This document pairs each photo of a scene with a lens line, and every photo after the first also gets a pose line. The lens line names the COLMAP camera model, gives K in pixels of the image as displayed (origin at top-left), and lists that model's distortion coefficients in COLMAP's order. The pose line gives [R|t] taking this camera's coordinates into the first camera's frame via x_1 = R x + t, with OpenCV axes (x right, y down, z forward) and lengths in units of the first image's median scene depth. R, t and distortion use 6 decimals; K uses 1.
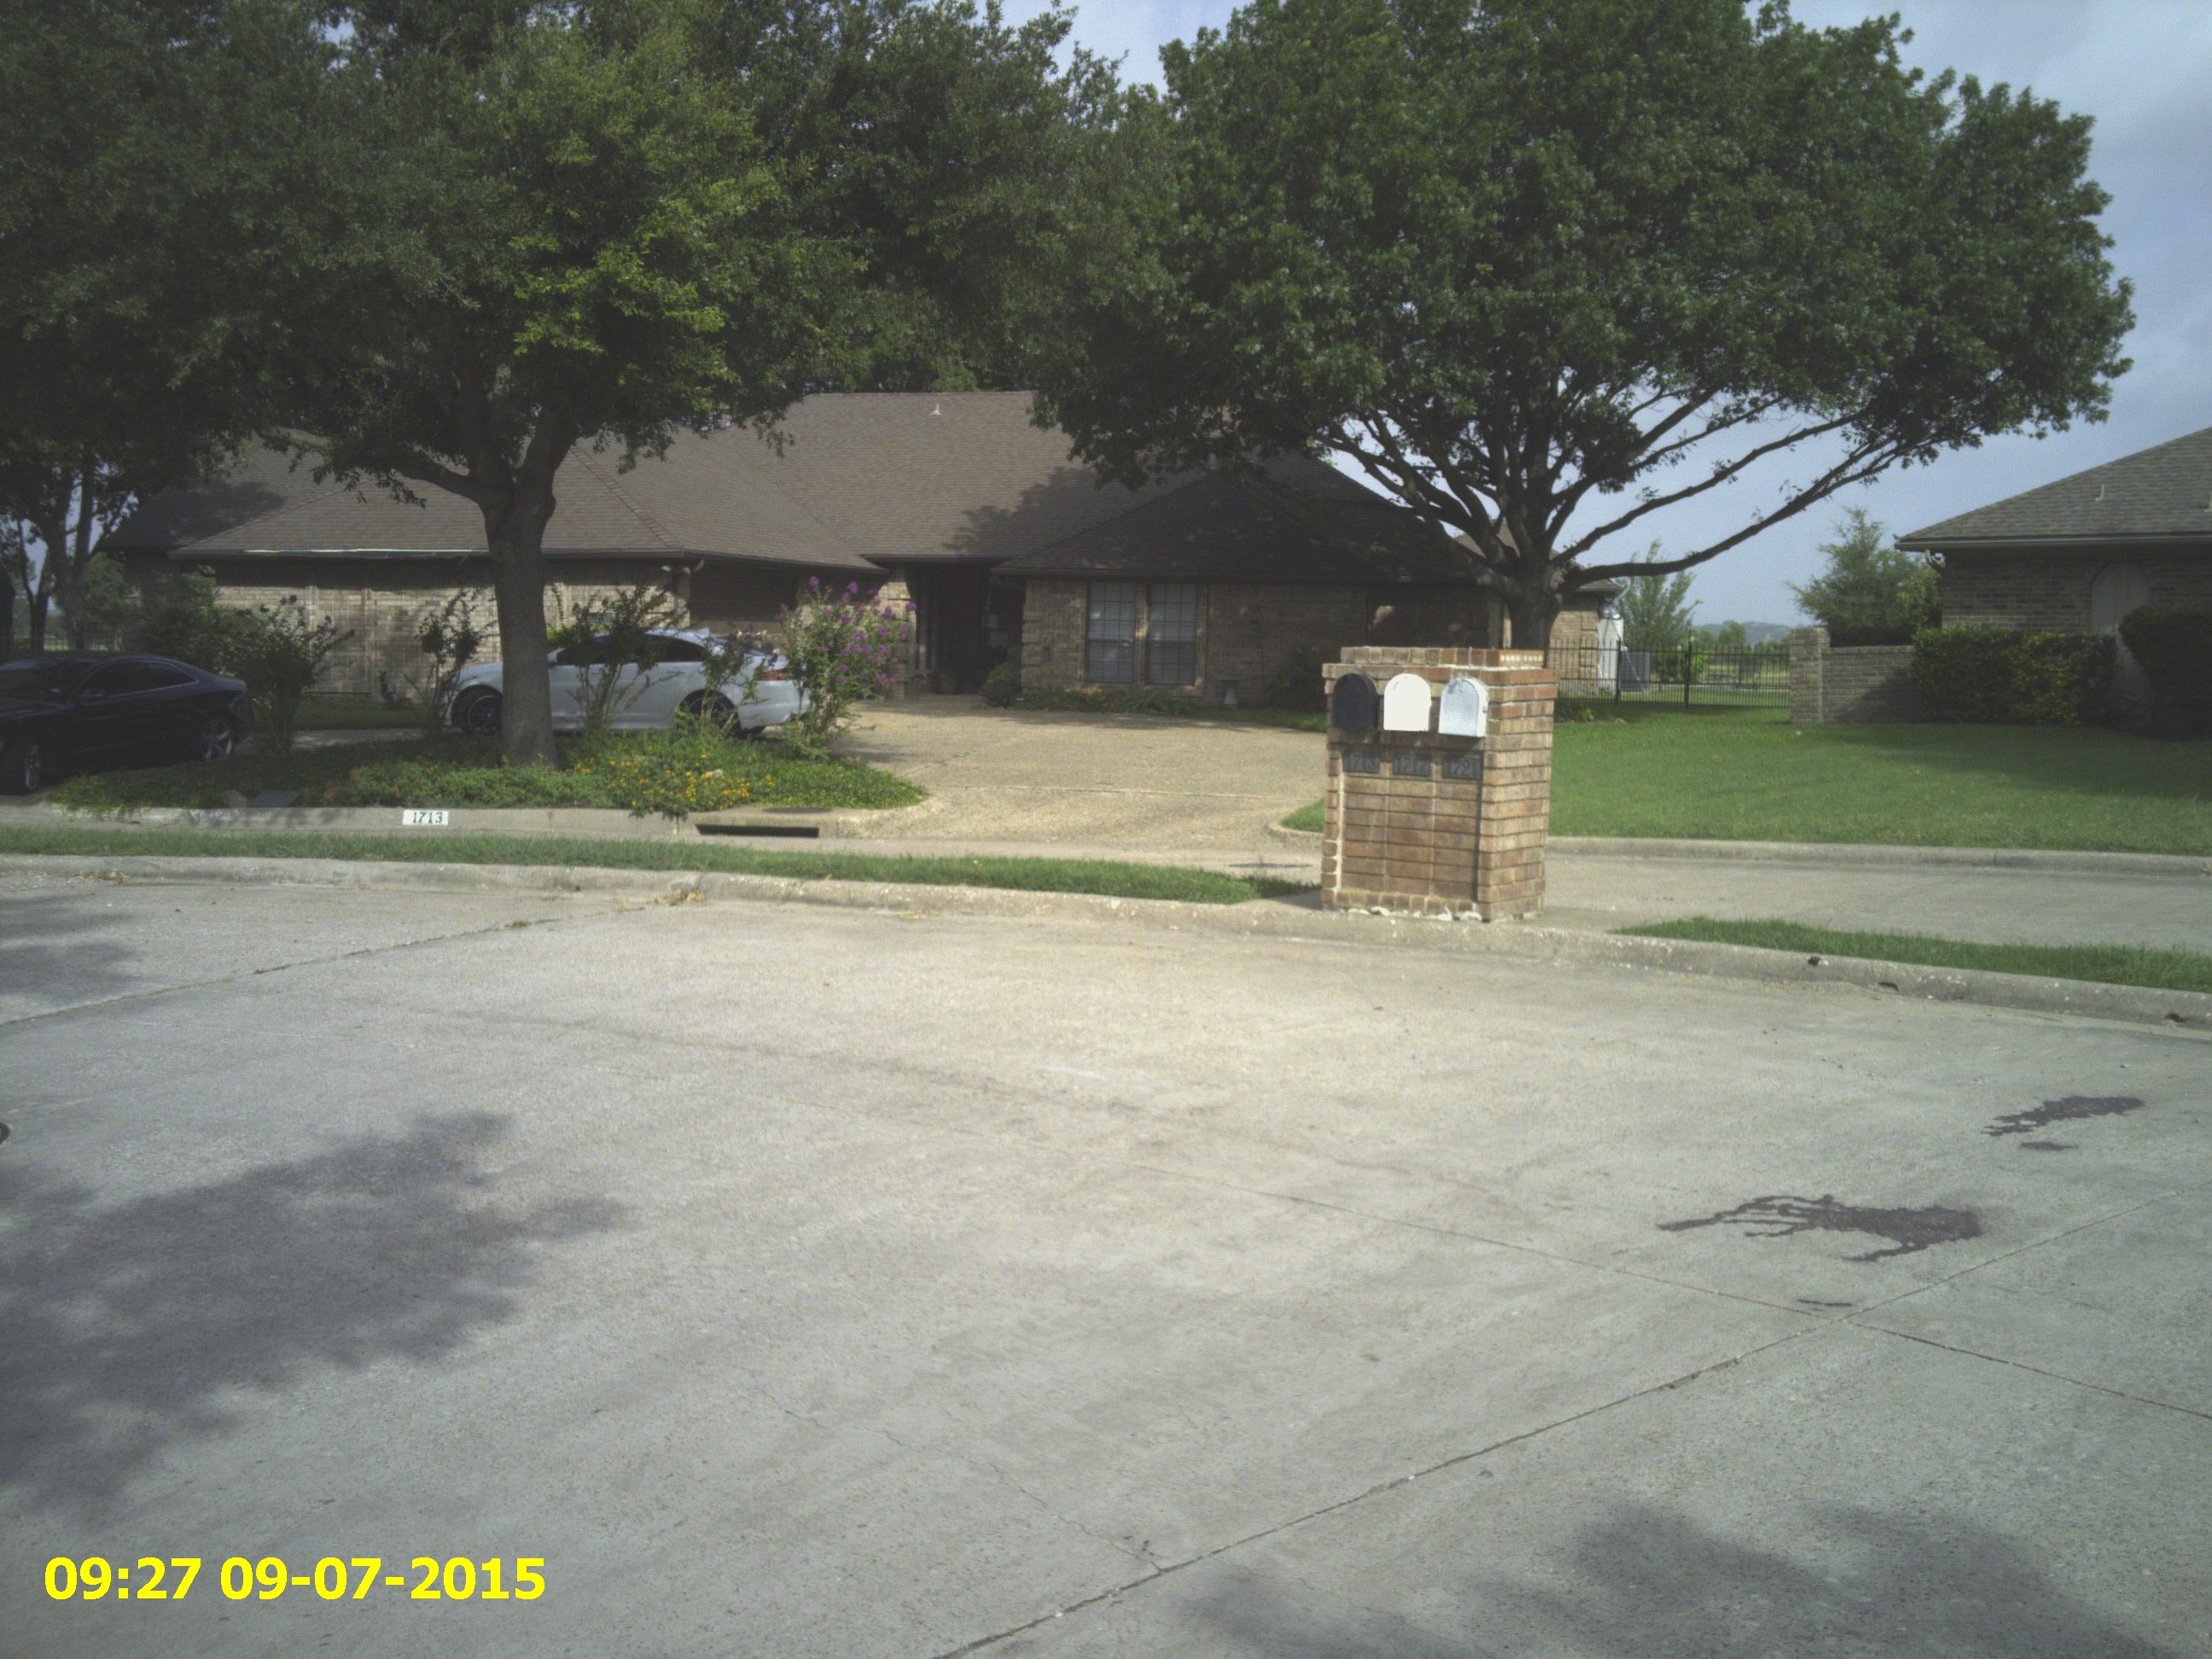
lens RADIAL K [[2475.9, 0, 1104.9], [0, 2475.9, 826.0], [0, 0, 1]] dist [0.012380, 0.000000]
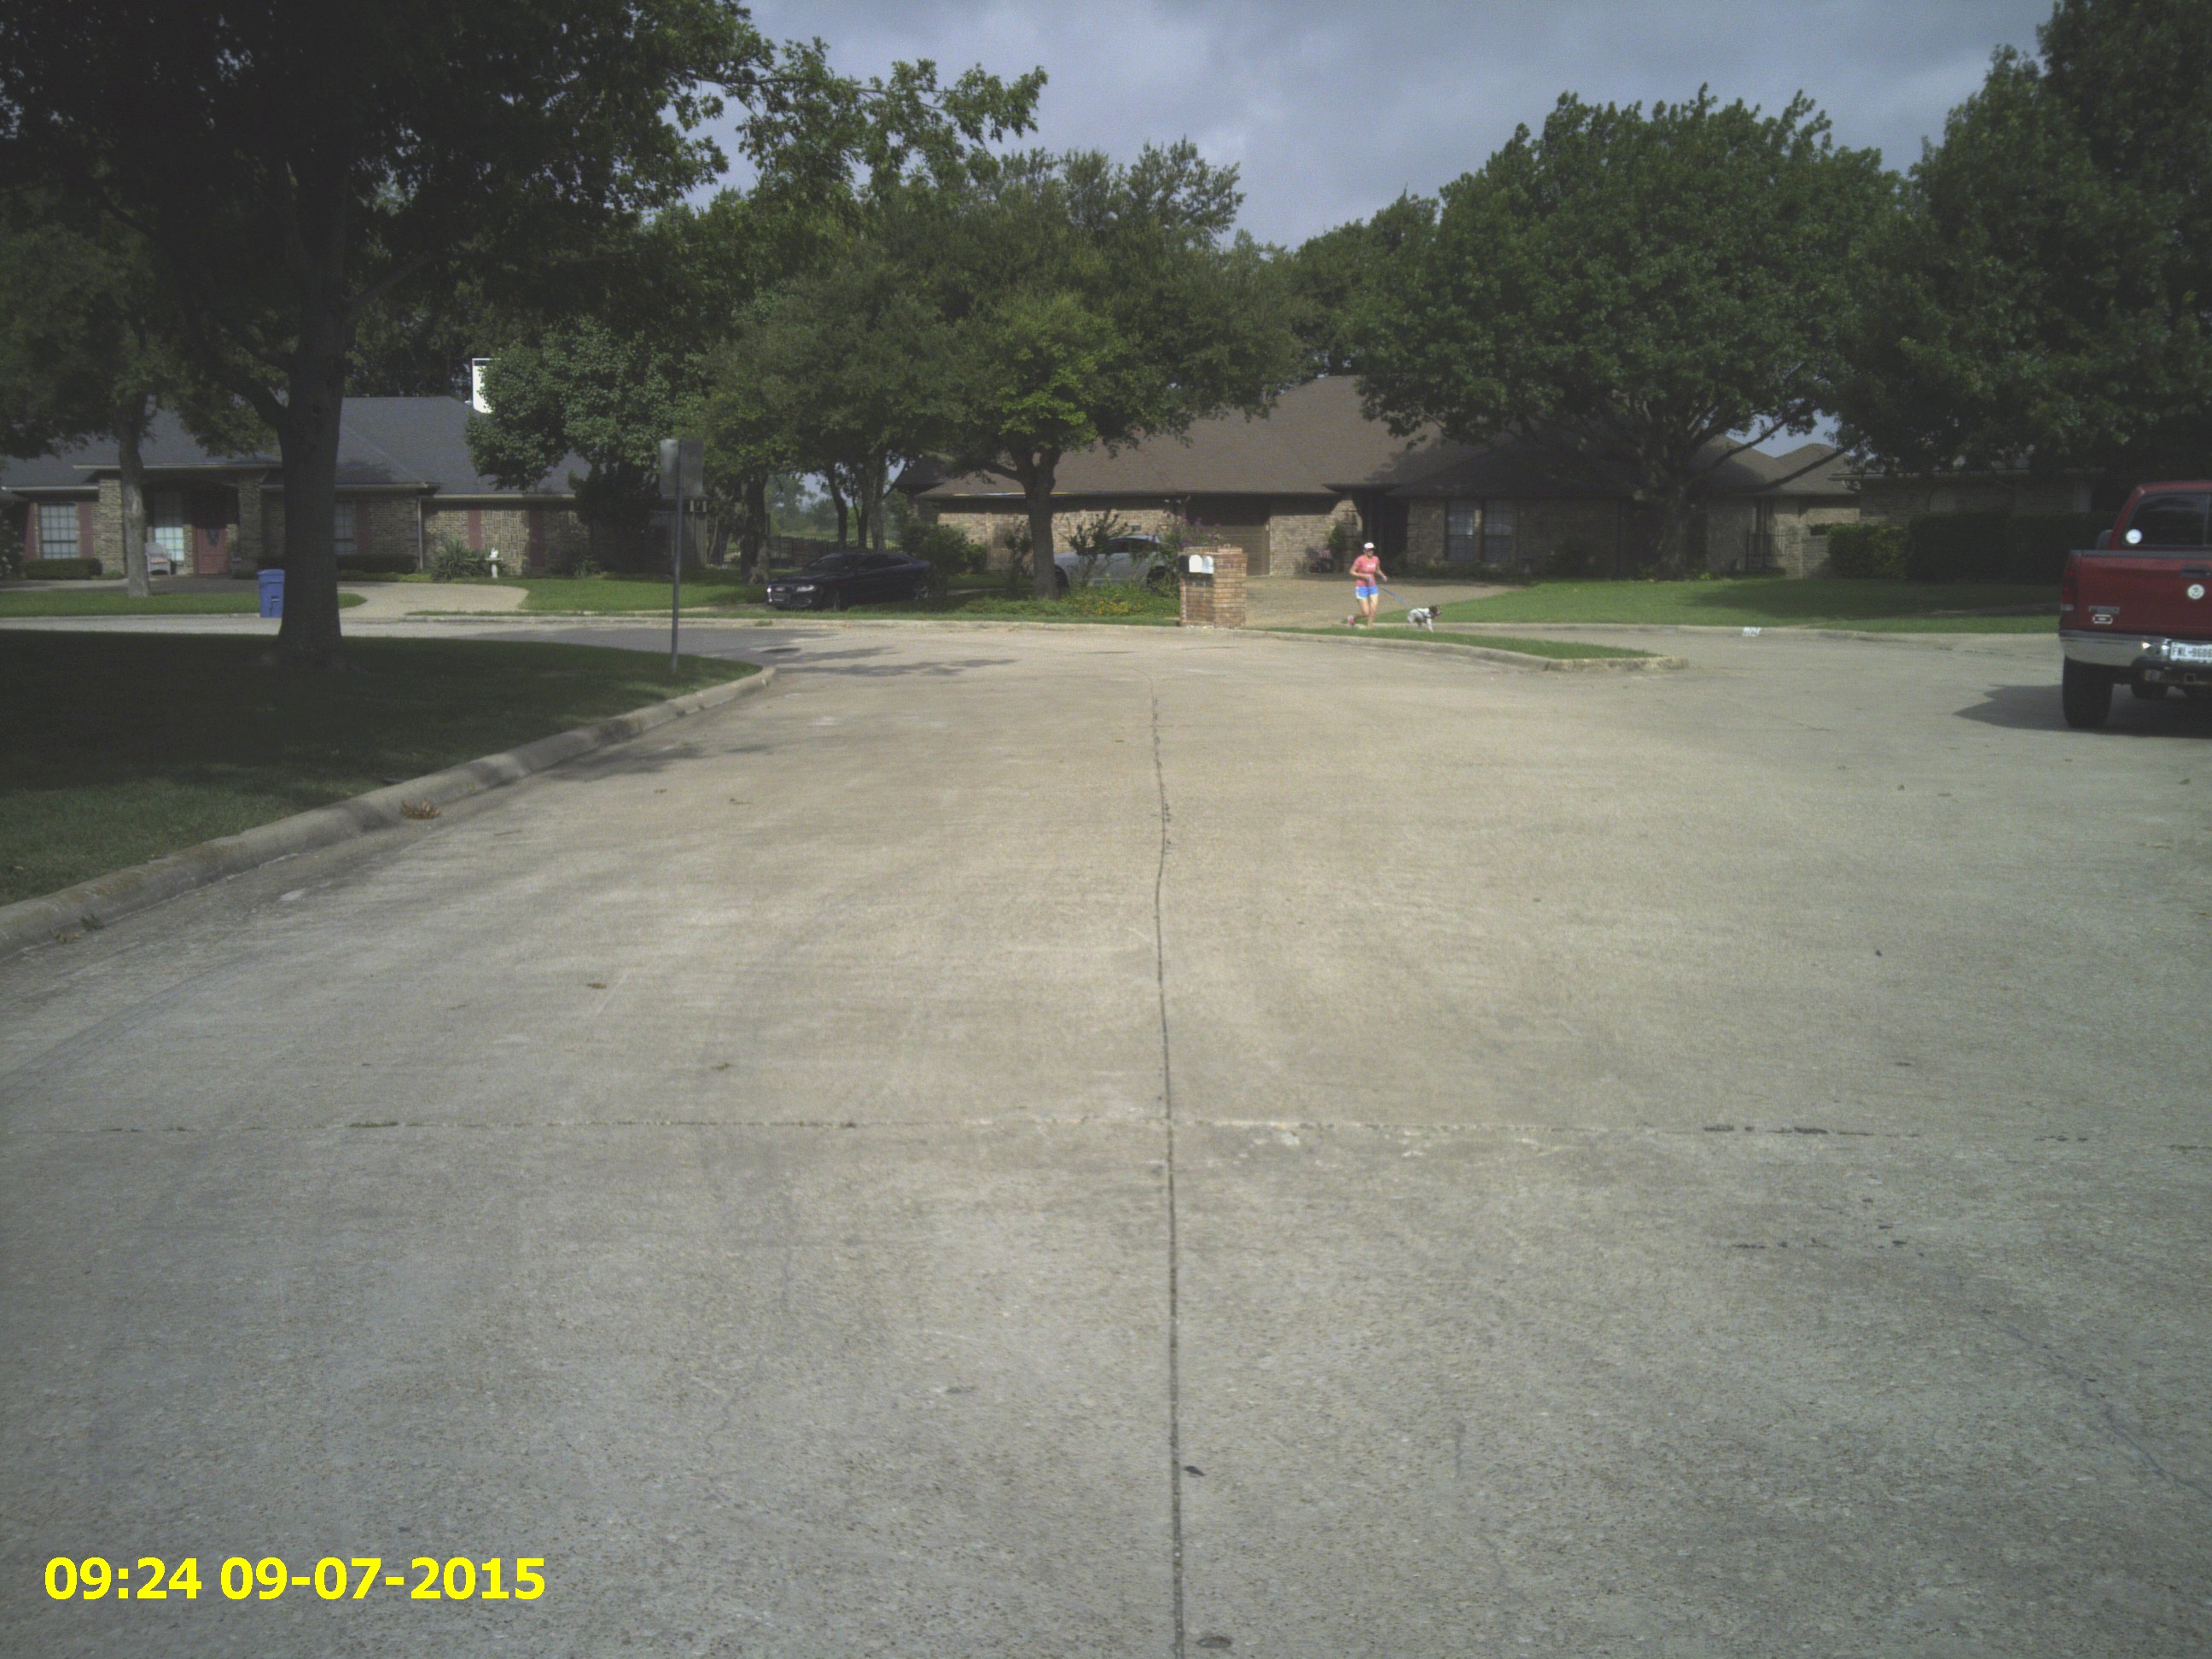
lens RADIAL K [[2475.9, 0, 1102.5], [0, 2475.9, 826.5], [0, 0, 1]] dist [0.012380, 0.000000]
pose [[0.947145, 0.022287, -0.320030, 0.410809], [-0.007766, 0.998884, 0.046580, 0.057050], [0.320711, -0.041632, 0.946262, -0.839391]]
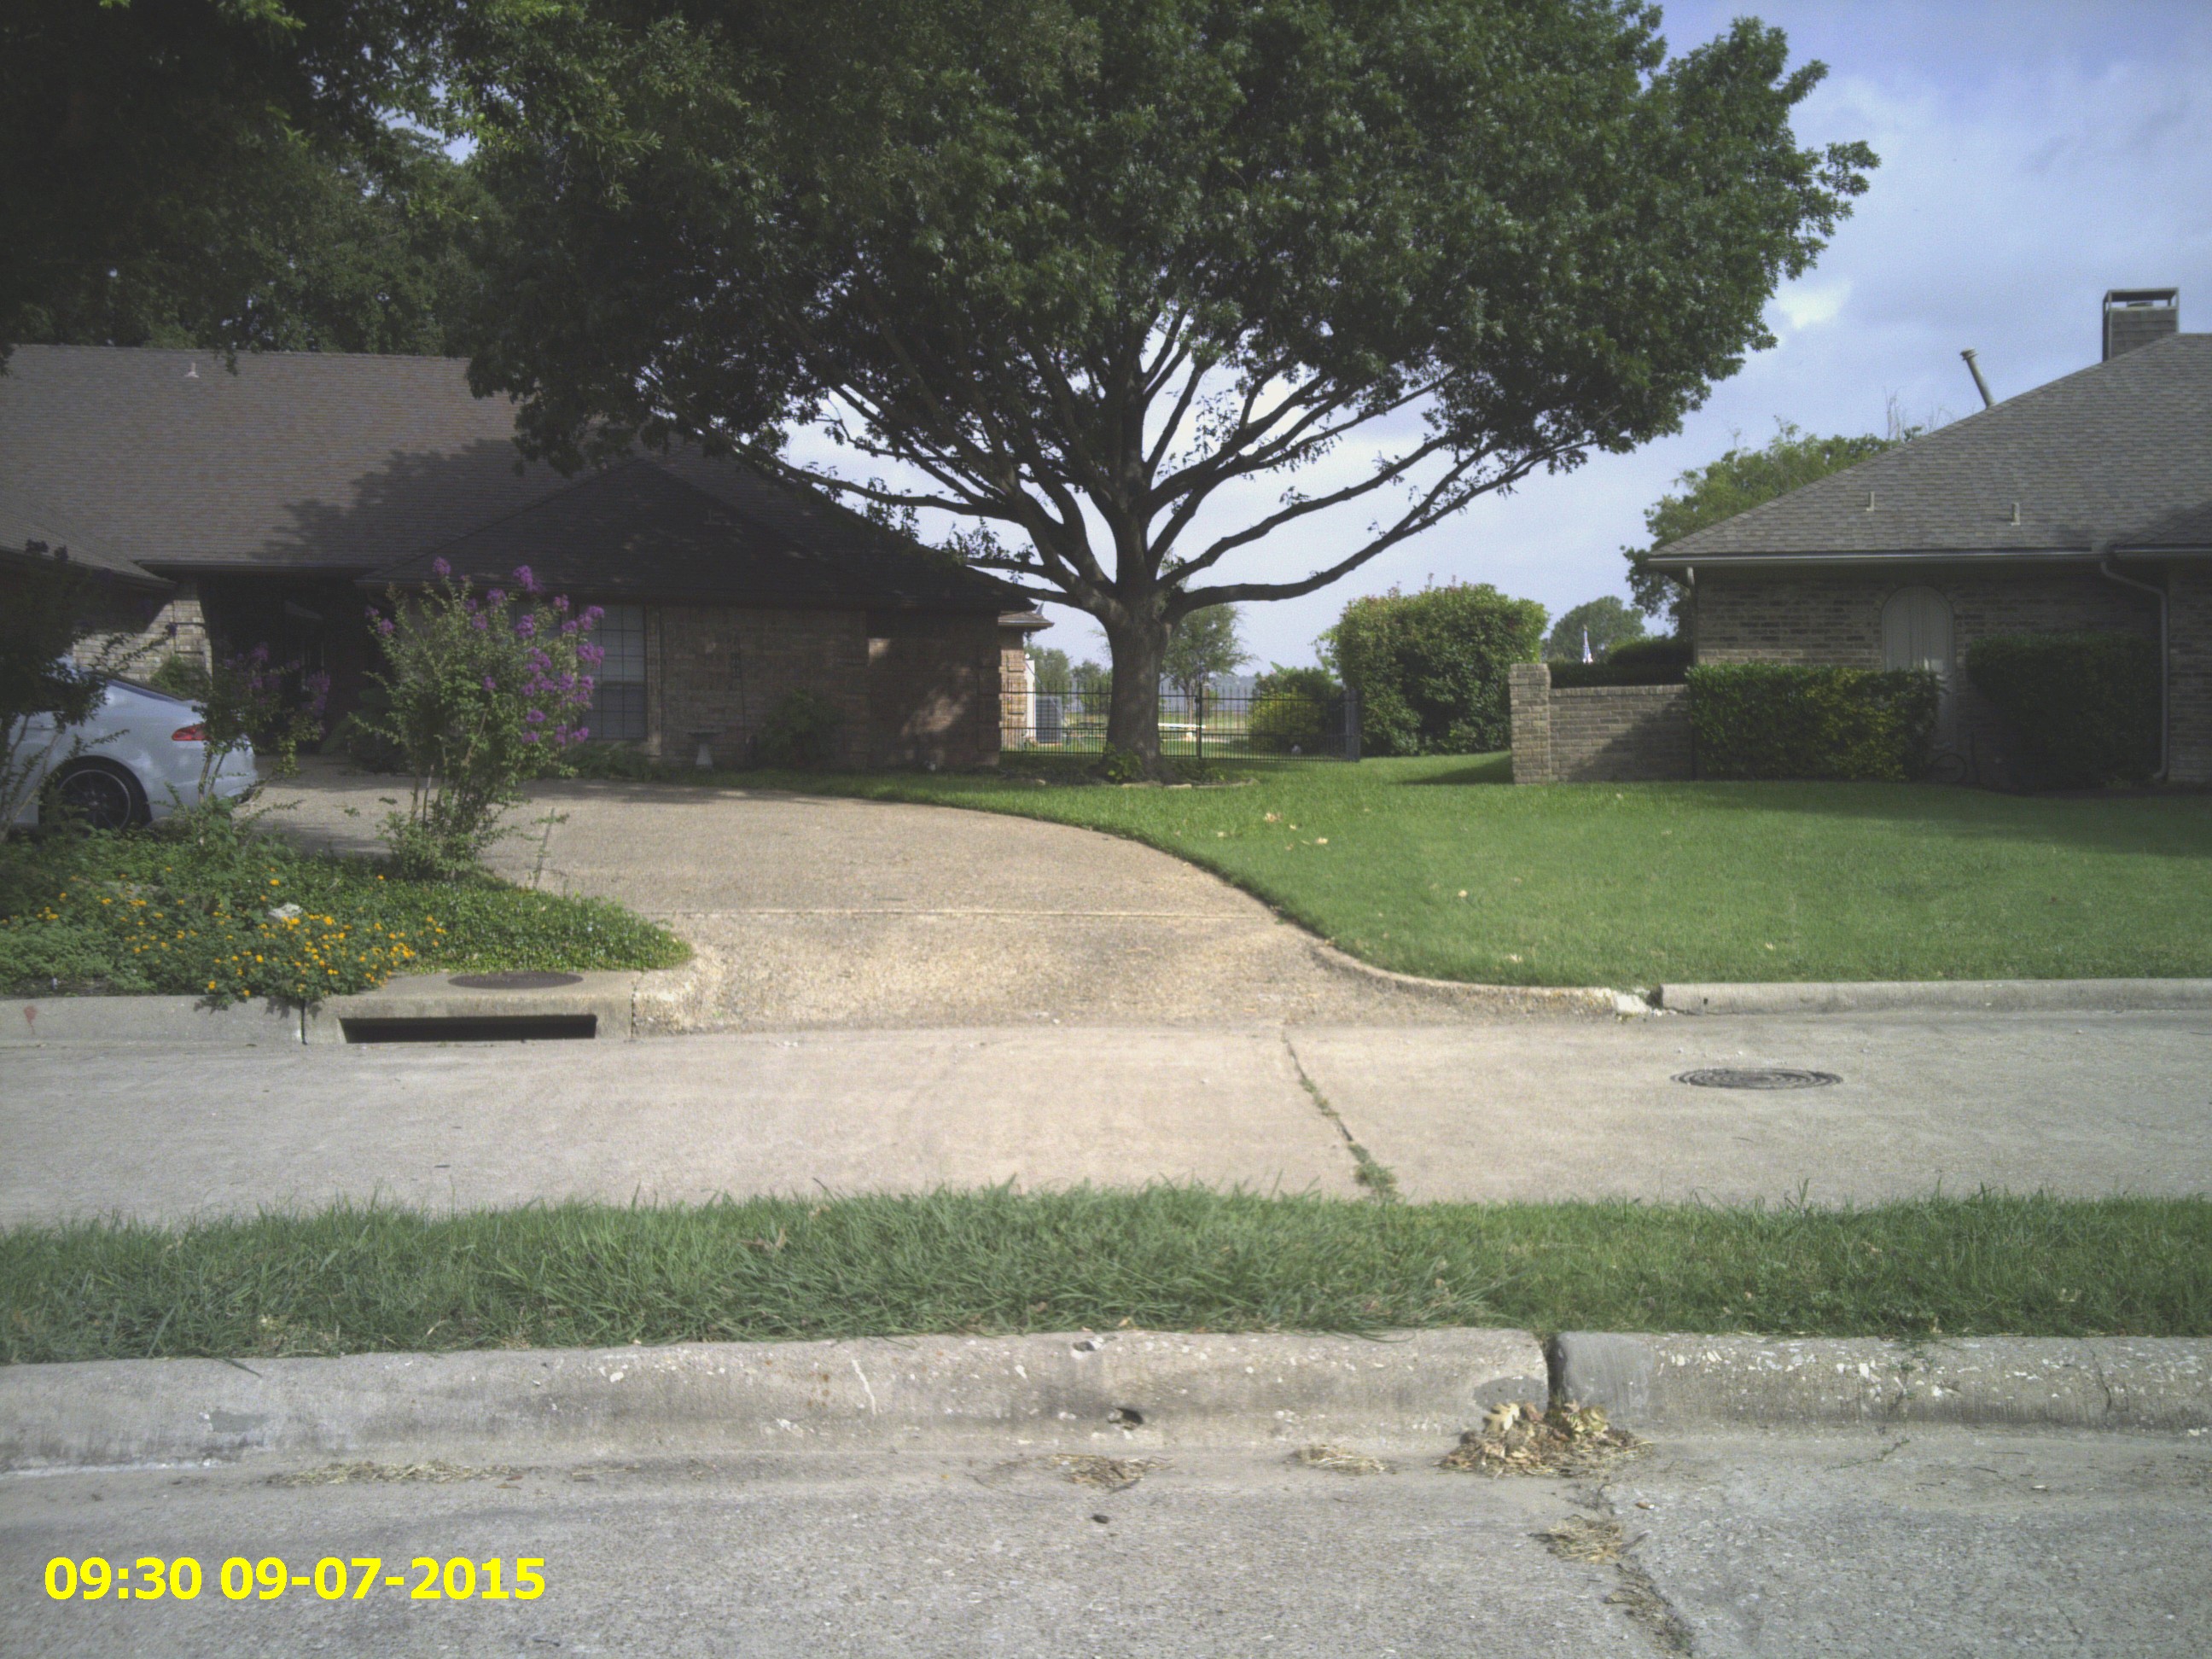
lens RADIAL K [[2475.9, 0, 1124.4], [0, 2475.9, 834.2], [0, 0, 1]] dist [0.012380, 0.000000]
pose [[0.922486, -0.023758, 0.385298, -0.160825], [0.030354, 0.999478, -0.011045, -0.021709], [-0.384834, 0.021884, 0.922726, 0.341013]]
